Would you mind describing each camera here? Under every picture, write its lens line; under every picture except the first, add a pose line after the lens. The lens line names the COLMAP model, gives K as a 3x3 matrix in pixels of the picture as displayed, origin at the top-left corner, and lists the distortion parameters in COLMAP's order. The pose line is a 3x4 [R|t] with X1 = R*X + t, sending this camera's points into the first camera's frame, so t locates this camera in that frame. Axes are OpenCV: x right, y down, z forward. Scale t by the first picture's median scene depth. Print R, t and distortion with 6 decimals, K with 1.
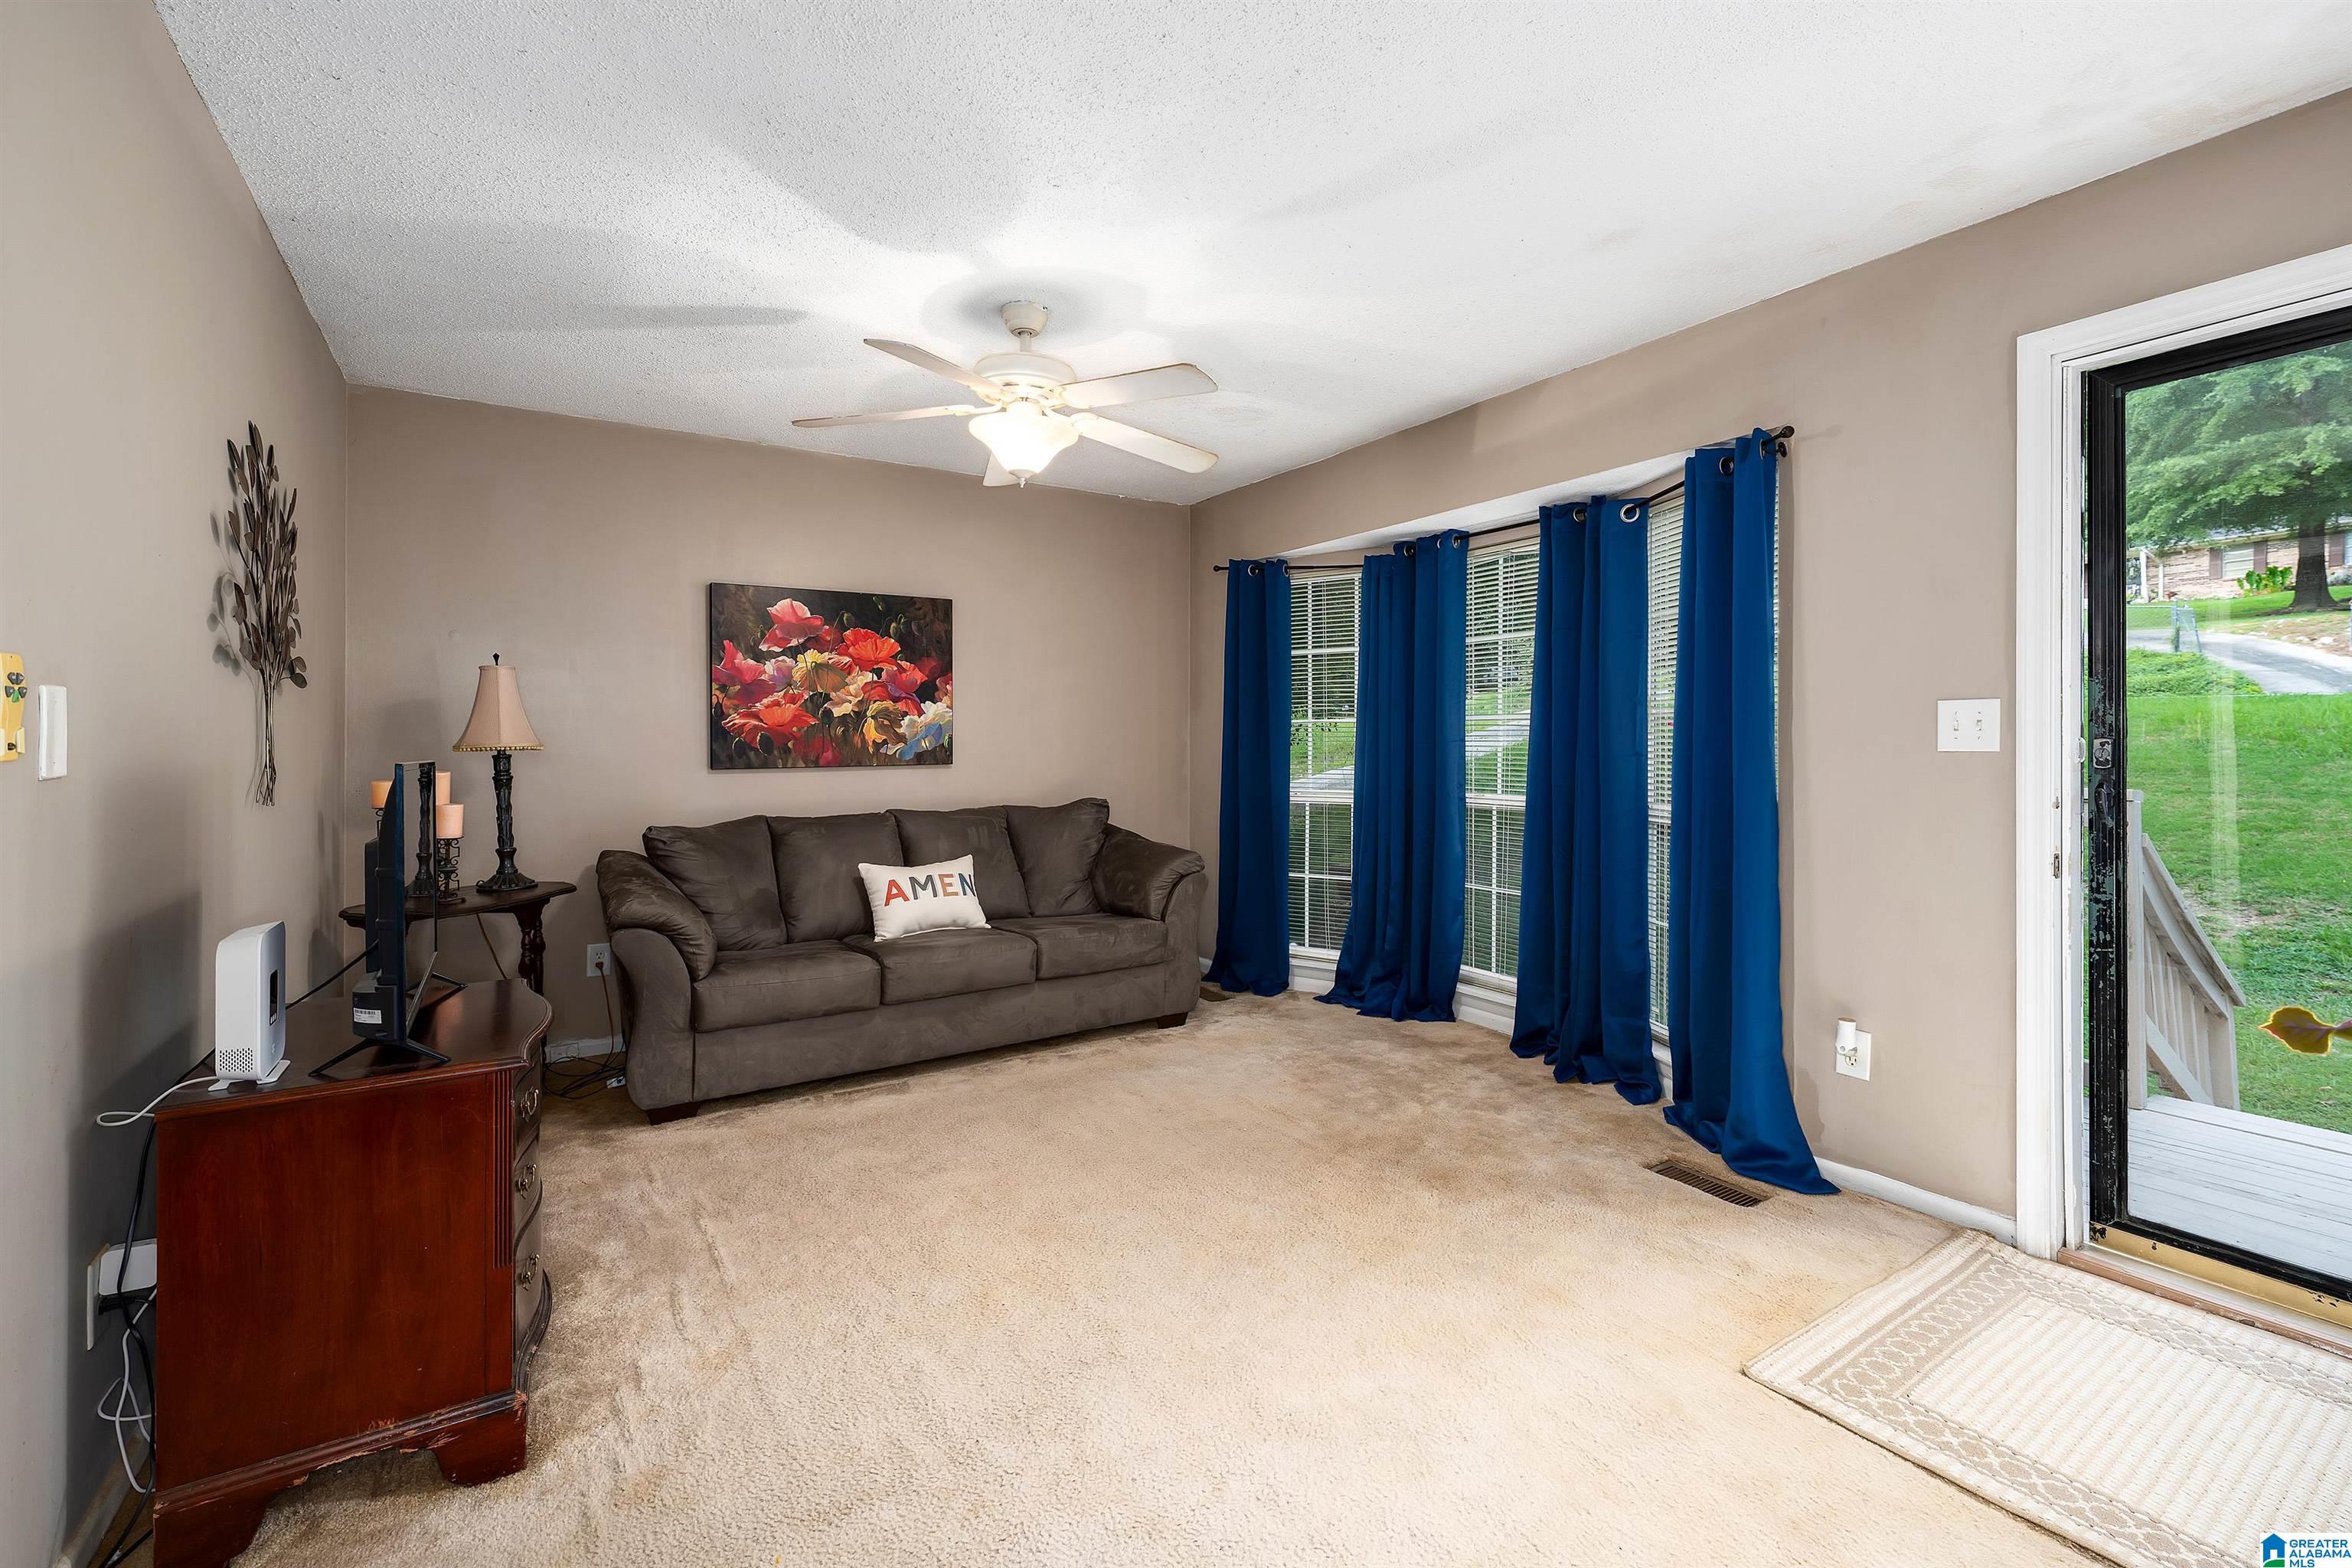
lens RADIAL K [[1007.4, 0, 1188.0], [0, 1007.4, 741.3], [0, 0, 1]] dist [-0.001025, -0.000186]
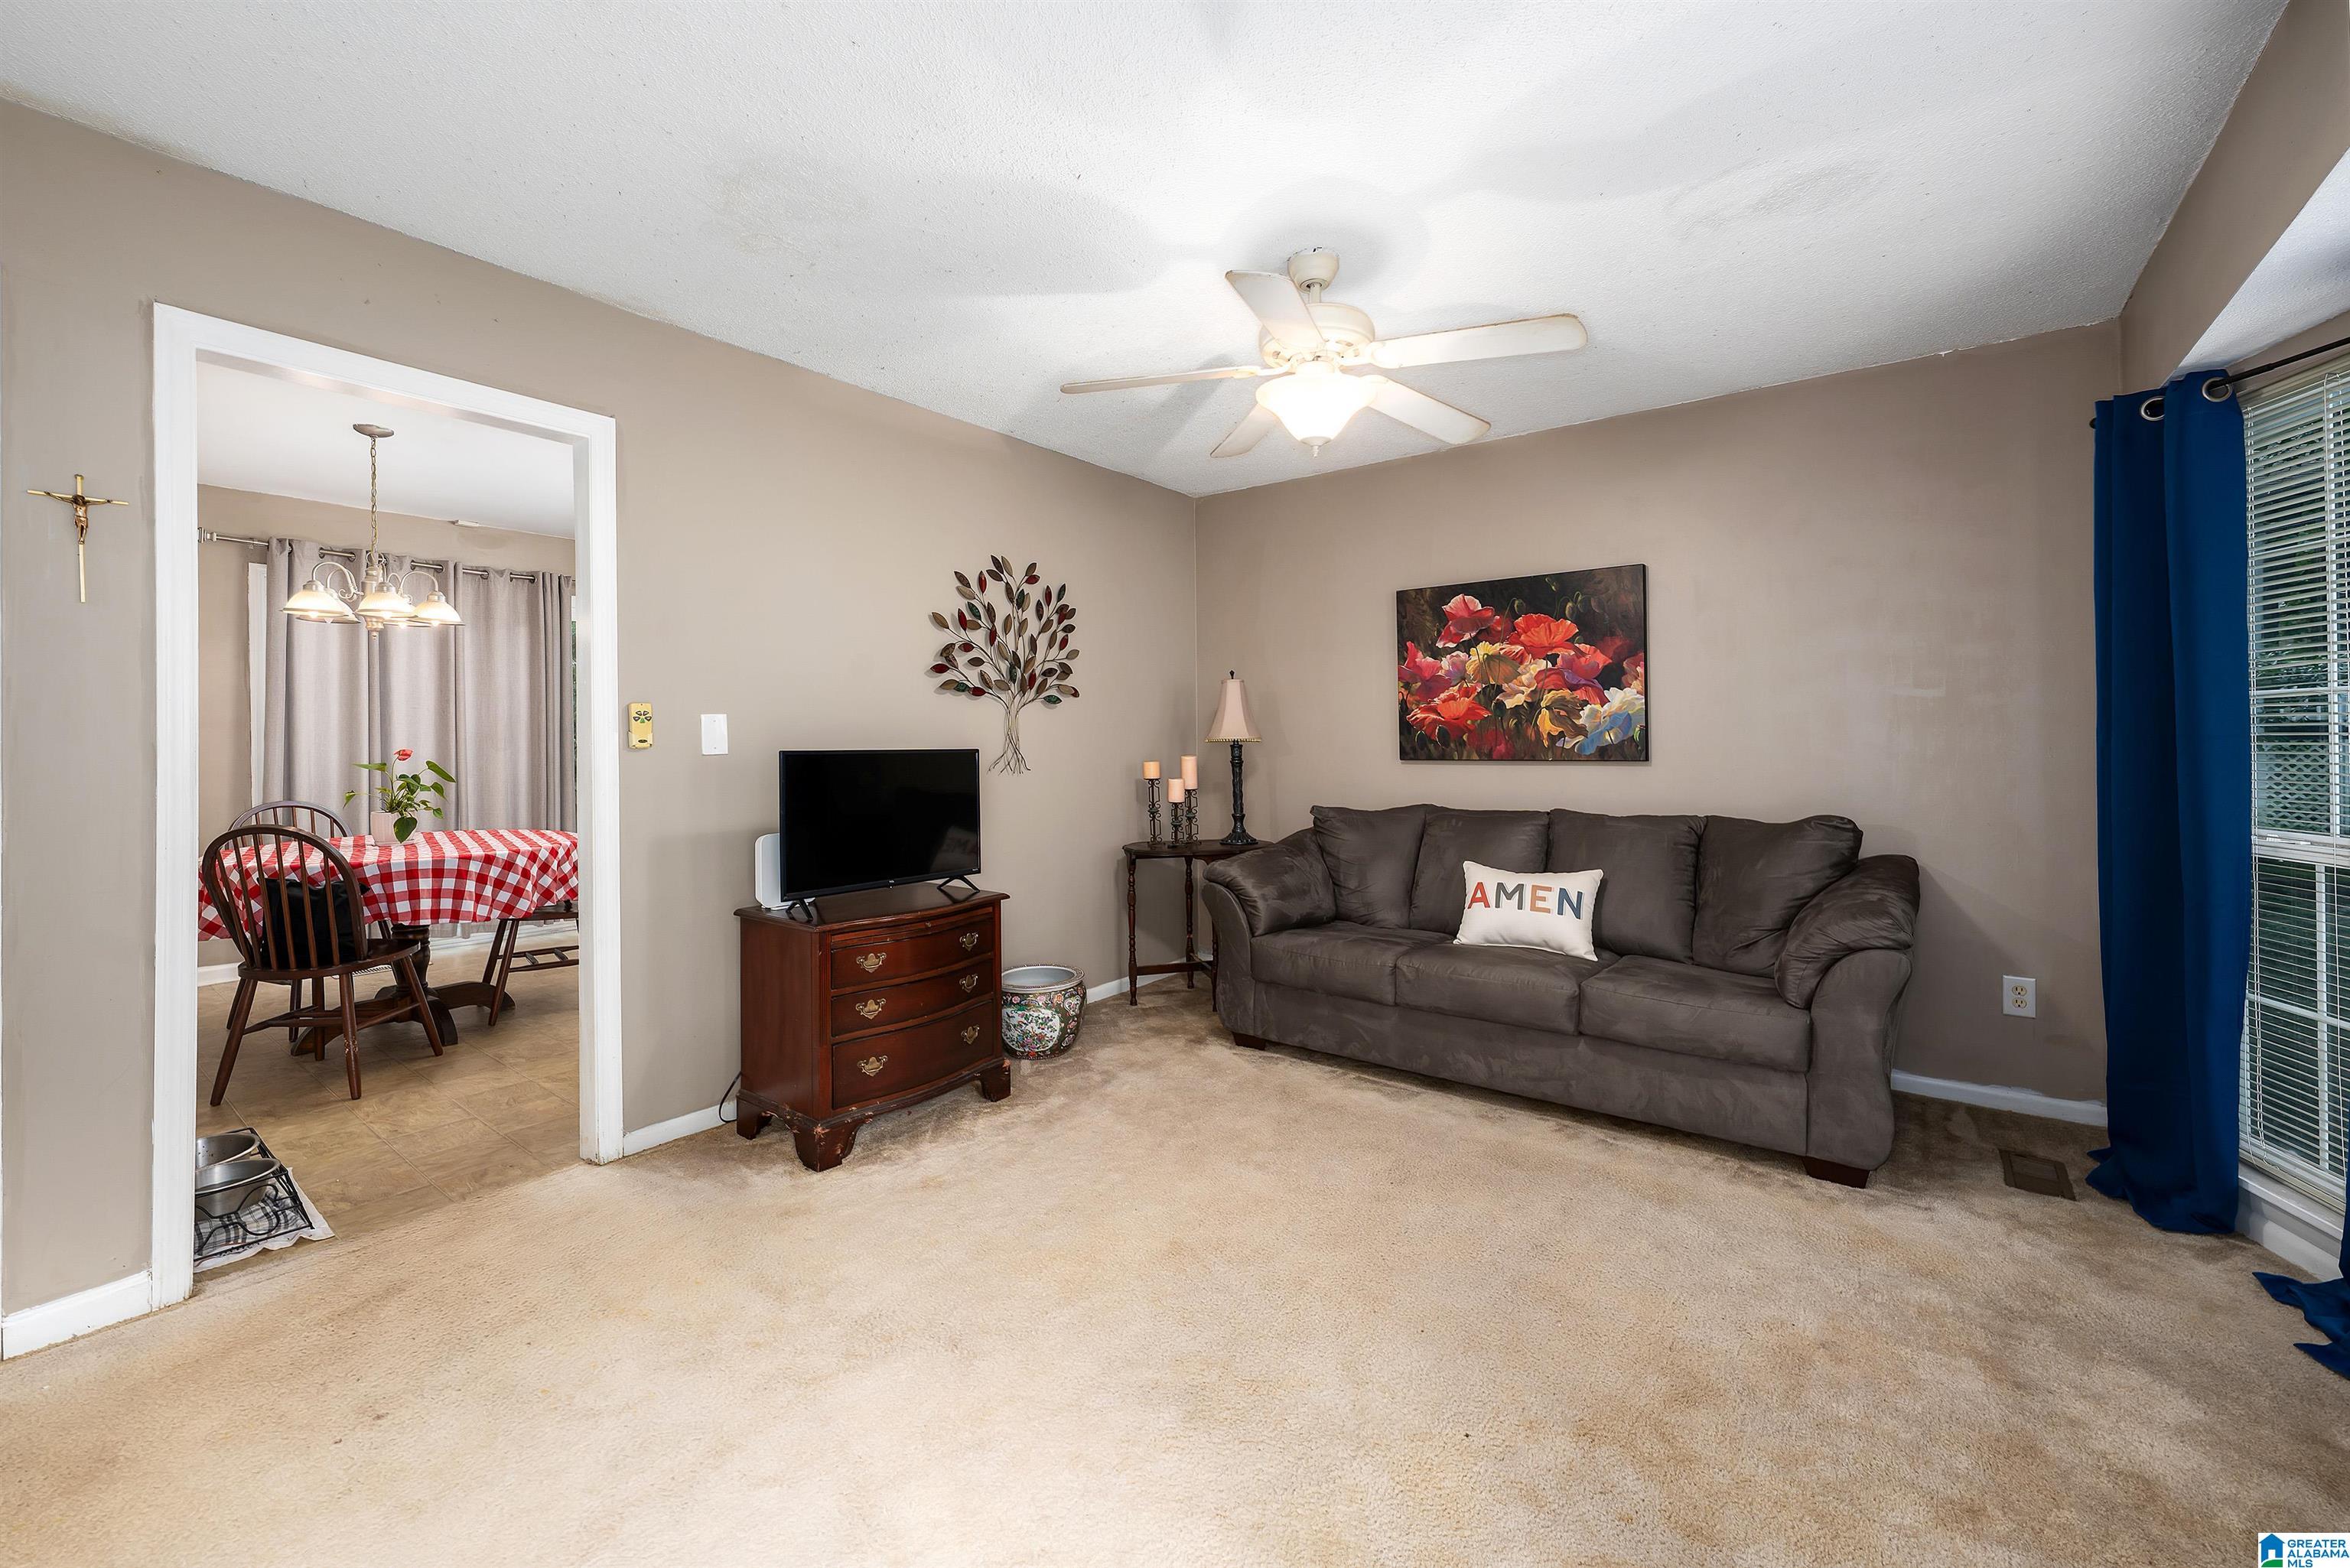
lens RADIAL K [[947.3, 0, 1188.3], [0, 947.3, 733.6], [0, 0, 1]] dist [0.000855, 0.000162]
pose [[0.343670, -0.000261, -0.939090, 0.400059], [0.004136, 0.999991, 0.001235, -0.002809], [0.939081, -0.004308, 0.343668, 0.402295]]
